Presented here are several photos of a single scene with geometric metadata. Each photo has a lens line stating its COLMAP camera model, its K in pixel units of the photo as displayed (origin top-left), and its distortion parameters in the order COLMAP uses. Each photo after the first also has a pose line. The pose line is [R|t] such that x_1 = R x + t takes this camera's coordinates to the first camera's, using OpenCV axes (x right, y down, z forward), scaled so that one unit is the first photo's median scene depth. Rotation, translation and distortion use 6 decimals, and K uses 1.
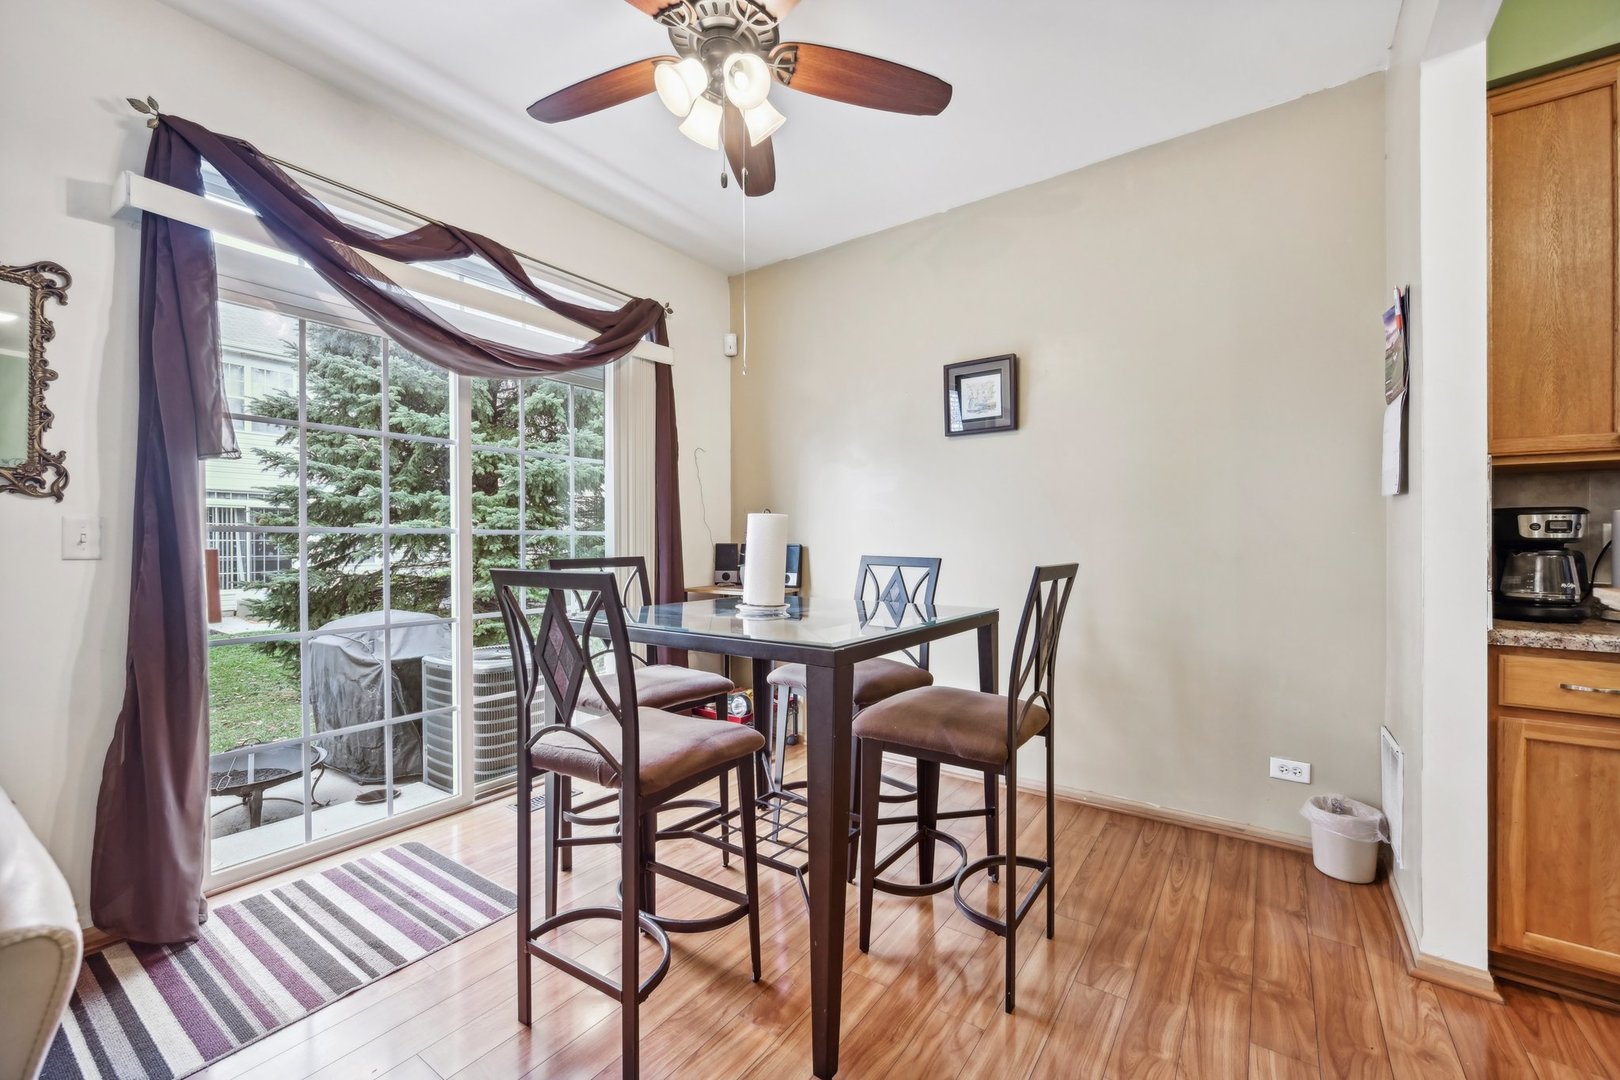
lens RADIAL K [[649.4, 0, 814.5], [0, 649.4, 534.0], [0, 0, 1]] dist [0.000888, 0.000117]
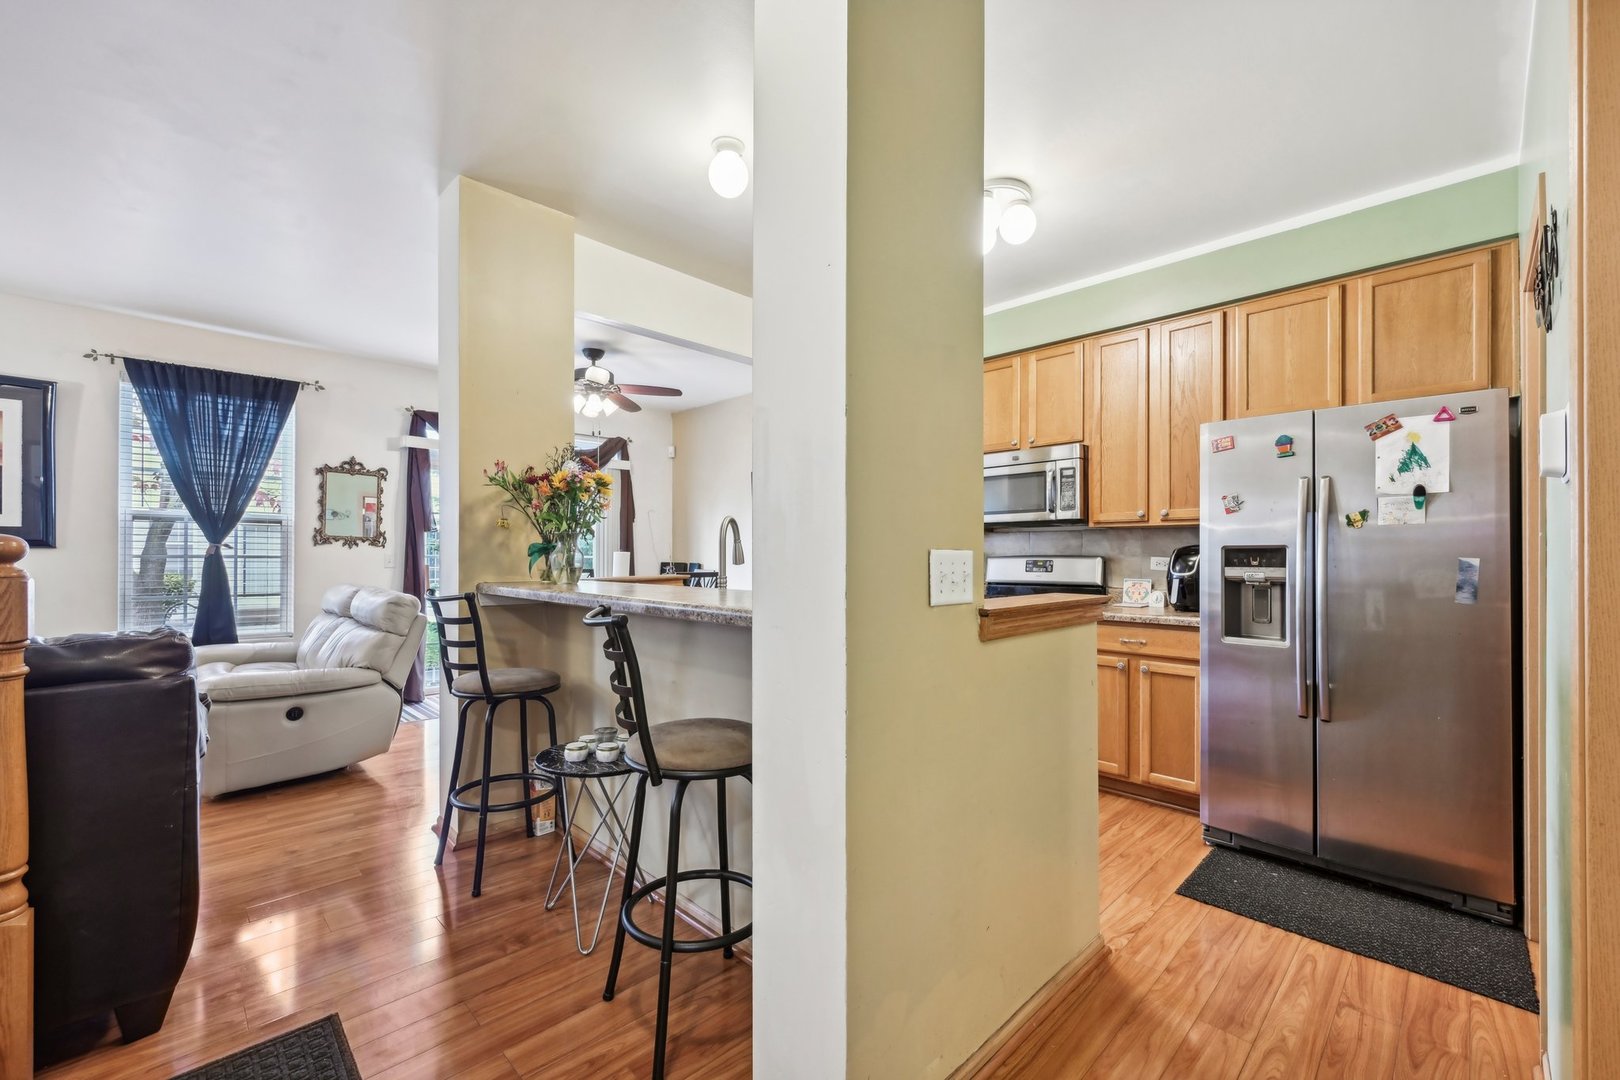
lens RADIAL K [[664.5, 0, 816.2], [0, 664.5, 544.0], [0, 0, 1]] dist [0.000157, 0.000022]
pose [[0.984296, 0.003641, -0.176488, 1.130675], [-0.005126, 0.999955, -0.007957, -0.046512], [0.176452, 0.008737, 0.984271, -1.406987]]
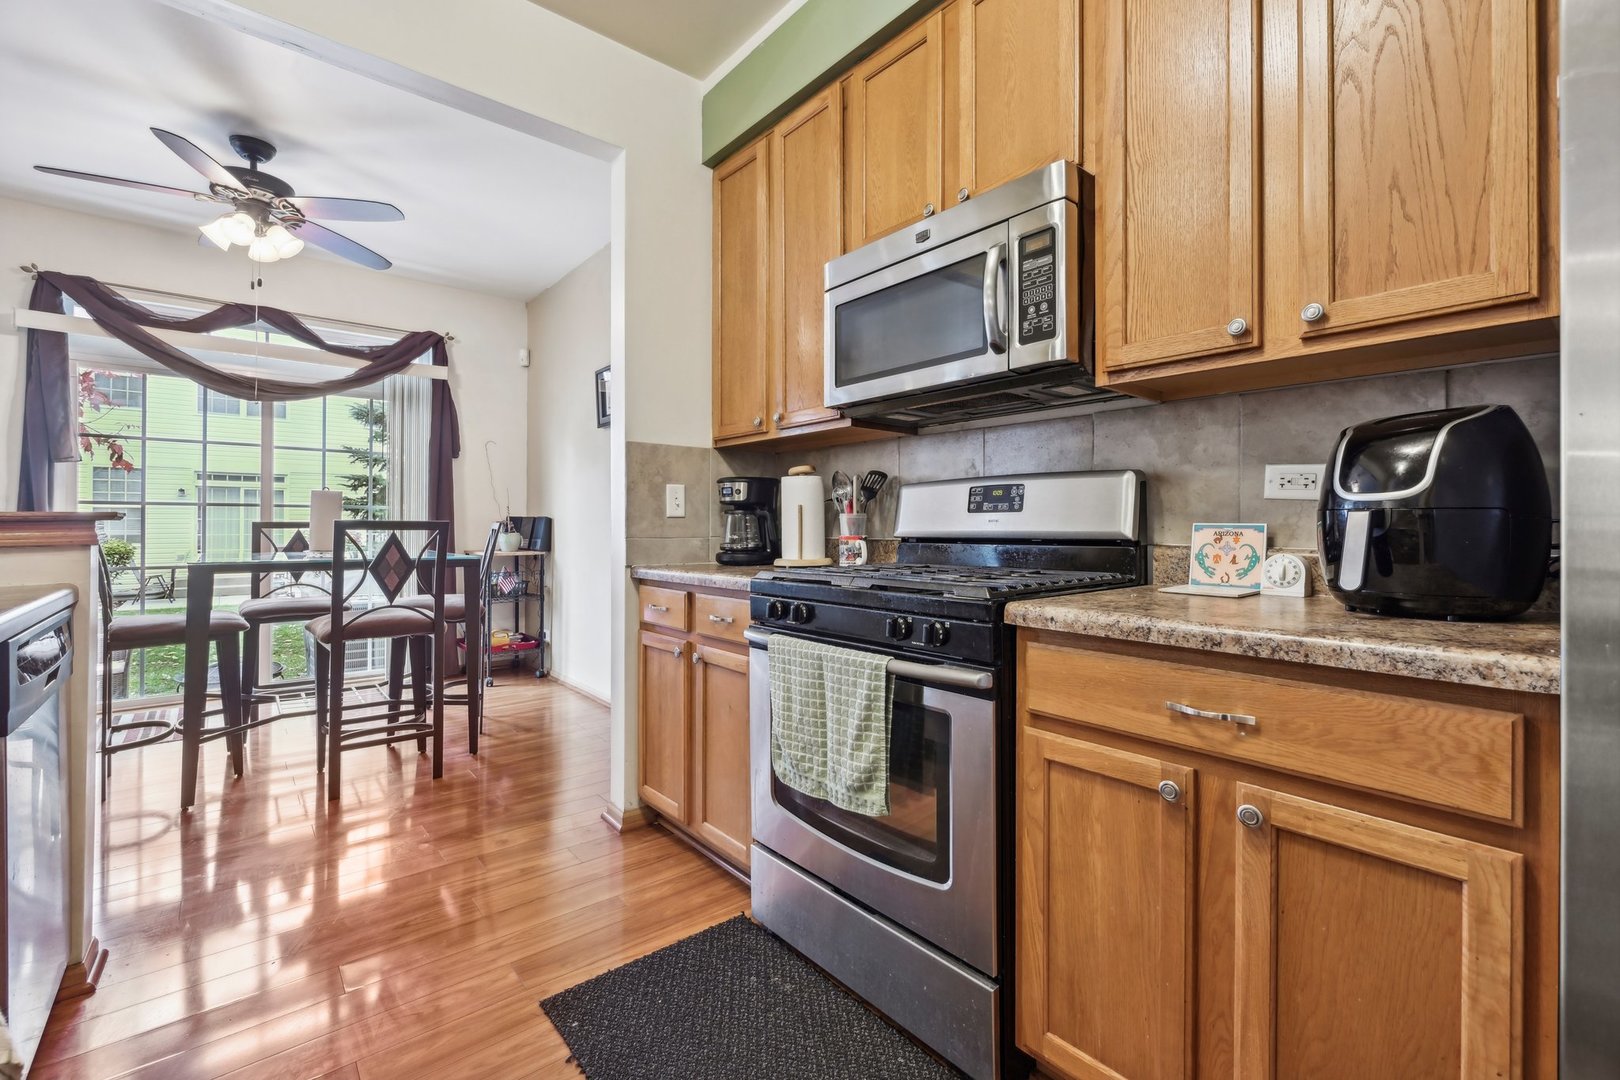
lens RADIAL K [[697.3, 0, 811.4], [0, 697.3, 516.3], [0, 0, 1]] dist [-0.001508, -0.000254]
pose [[0.964069, 0.003579, -0.265628, 1.452374], [-0.004839, 0.999980, -0.004089, 0.029721], [0.265608, 0.005227, 0.964067, -0.266417]]
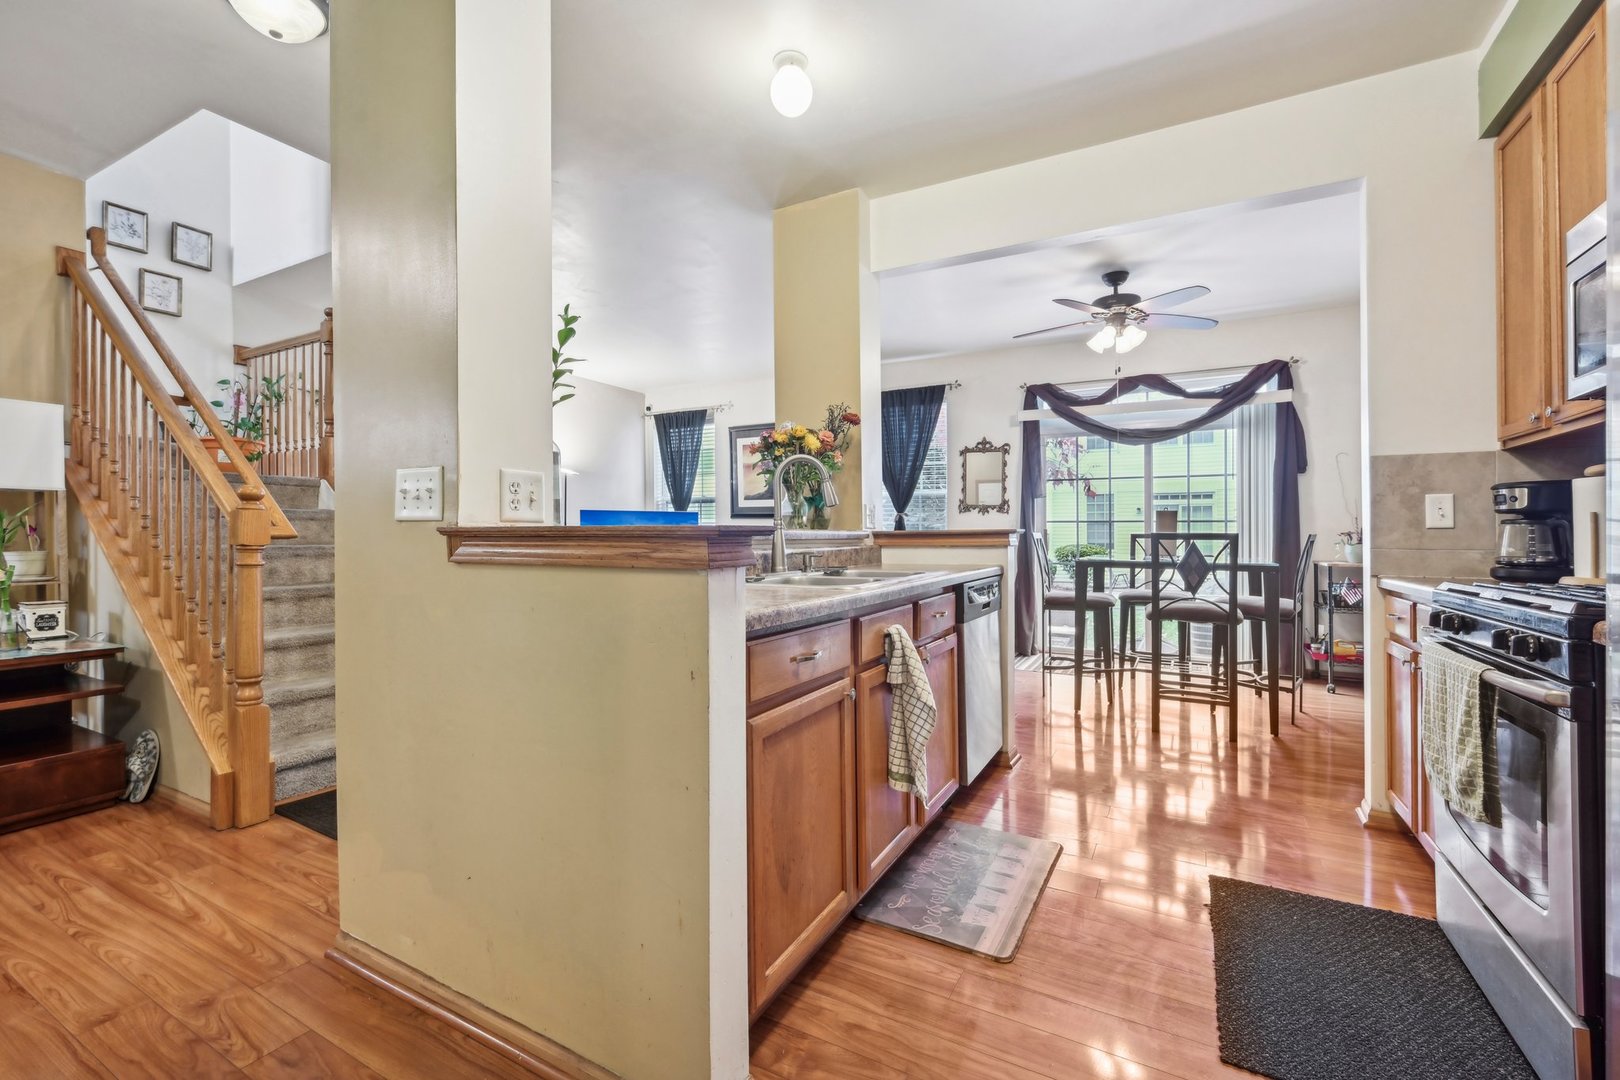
lens RADIAL K [[688.3, 0, 810.0], [0, 688.3, 540.0], [0, 0, 1]] dist [-0.001193, -0.000121]
pose [[0.100700, 0.013089, -0.994831, 1.958308], [0.006056, 0.999887, 0.013768, 0.024837], [0.994898, -0.007411, 0.100609, -0.323831]]
